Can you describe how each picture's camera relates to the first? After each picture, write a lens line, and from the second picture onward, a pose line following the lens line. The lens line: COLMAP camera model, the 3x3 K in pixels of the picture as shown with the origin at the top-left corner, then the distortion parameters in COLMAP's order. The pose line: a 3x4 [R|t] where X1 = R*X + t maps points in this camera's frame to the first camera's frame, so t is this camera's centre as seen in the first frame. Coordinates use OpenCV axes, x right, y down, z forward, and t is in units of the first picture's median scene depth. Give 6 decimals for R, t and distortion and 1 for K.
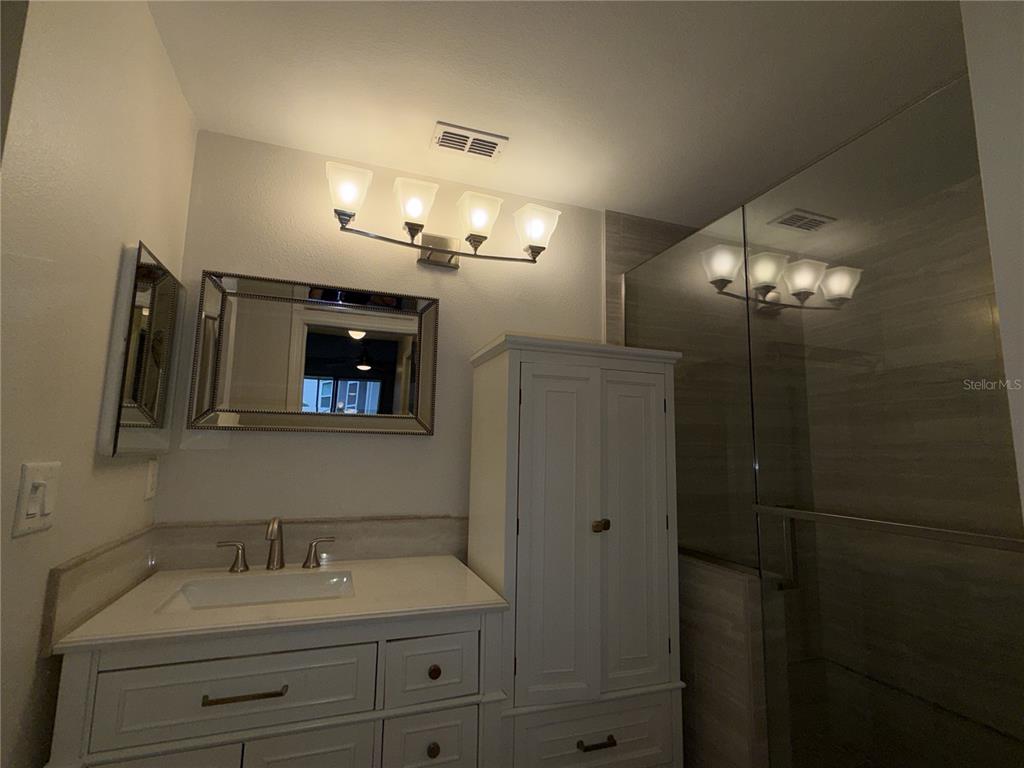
lens RADIAL K [[493.5, 0, 512.0], [0, 493.5, 384.0], [0, 0, 1]] dist [-0.000340, 0.001730]
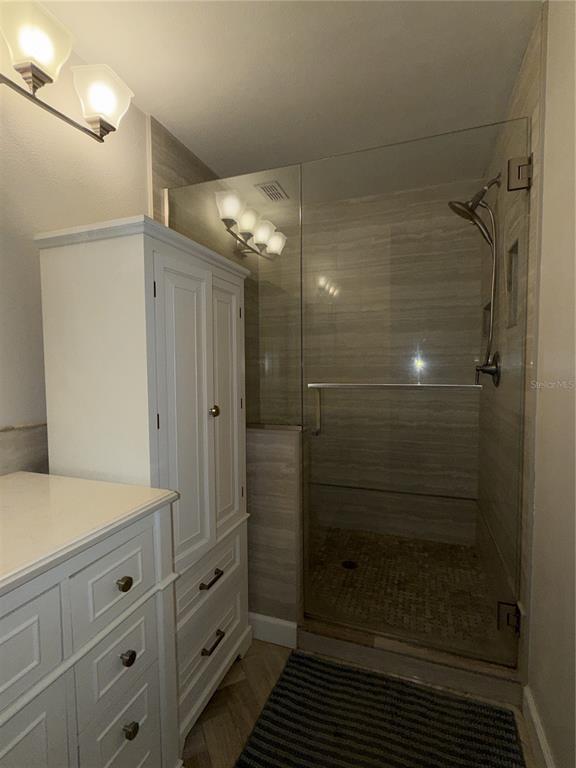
lens RADIAL K [[370.1, 0, 290.1], [0, 370.1, 385.1], [0, 0, 1]] dist [-0.000340, 0.001730]
pose [[0.639623, -0.068092, 0.765667, -0.322663], [-0.083861, 0.983942, 0.157560, 0.063120], [-0.764100, -0.164989, 0.623642, 0.282851]]
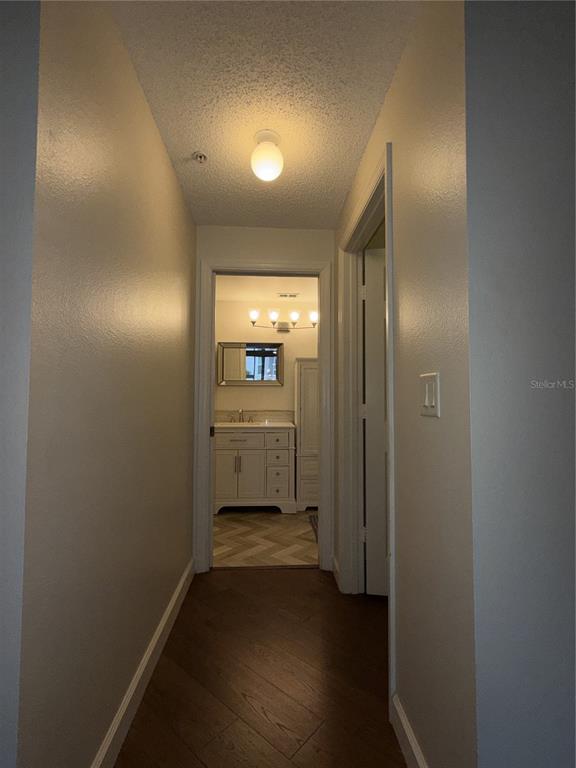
lens RADIAL K [[370.1, 0, 290.1], [0, 370.1, 385.1], [0, 0, 1]] dist [-0.000340, 0.001730]
pose [[0.959894, -0.027056, -0.279053, 0.600002], [0.050610, 0.995703, 0.077549, -0.095621], [0.275756, -0.088561, 0.957139, -1.402345]]
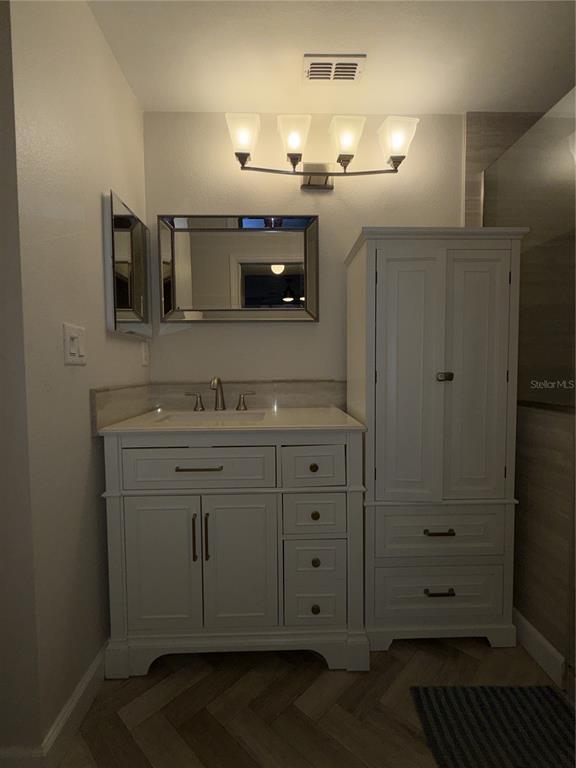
lens RADIAL K [[370.1, 0, 290.1], [0, 370.1, 385.1], [0, 0, 1]] dist [-0.000340, 0.001730]
pose [[0.949905, -0.012079, -0.312306, 0.086225], [0.068049, 0.983274, 0.168945, 0.104618], [0.305042, -0.181734, 0.934838, -0.006980]]
